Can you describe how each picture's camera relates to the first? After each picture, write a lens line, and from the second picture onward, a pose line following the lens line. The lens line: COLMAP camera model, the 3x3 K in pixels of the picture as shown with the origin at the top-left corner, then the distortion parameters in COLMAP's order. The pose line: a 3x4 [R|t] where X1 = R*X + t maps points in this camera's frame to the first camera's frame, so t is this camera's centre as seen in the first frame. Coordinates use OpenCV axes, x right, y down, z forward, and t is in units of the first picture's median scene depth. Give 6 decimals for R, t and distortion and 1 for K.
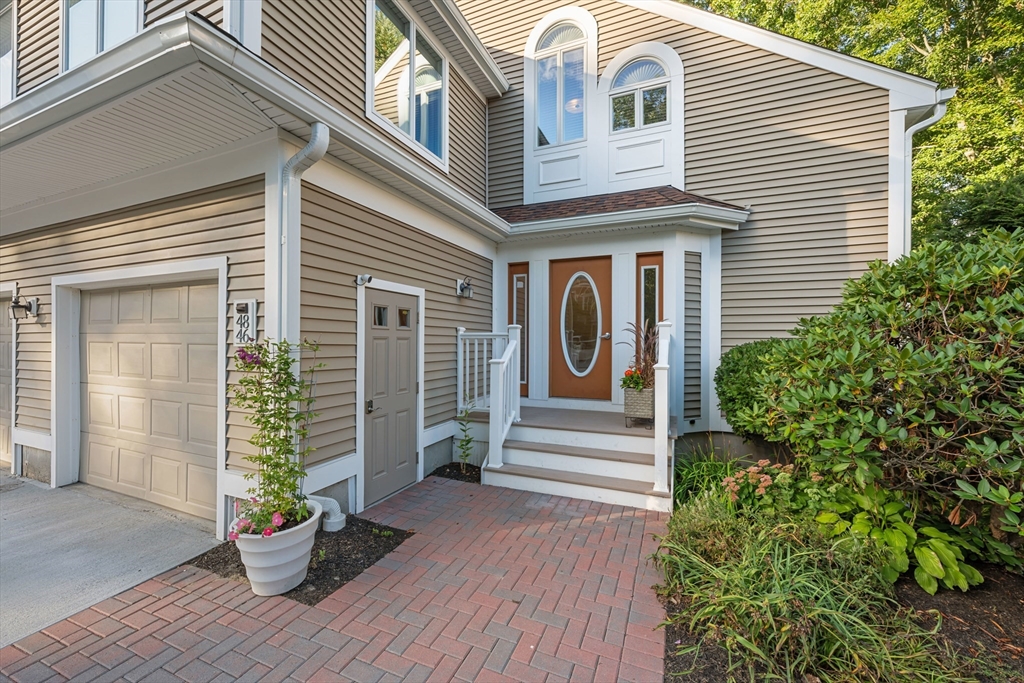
lens RADIAL K [[403.3, 0, 508.1], [0, 403.3, 342.0], [0, 0, 1]] dist [-0.000692, -0.000092]
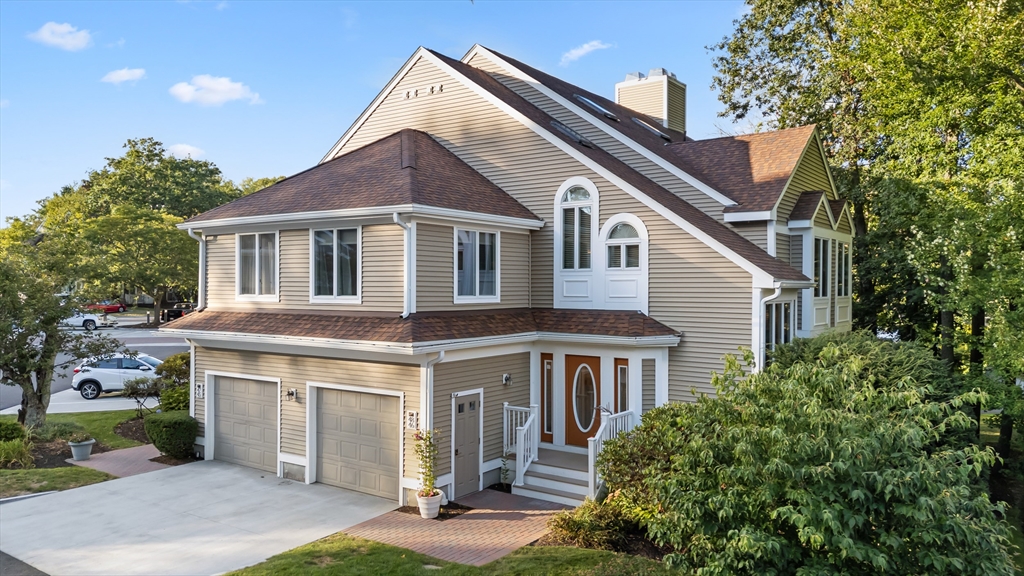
lens RADIAL K [[756.6, 0, 511.5], [0, 756.6, 287.5], [0, 0, 1]] dist [0.085208, 0.000367]
pose [[0.977700, 0.000958, -0.210004, 0.644668], [0.000193, 0.999985, 0.005460, -0.601055], [0.210007, -0.005379, 0.977685, -2.354091]]
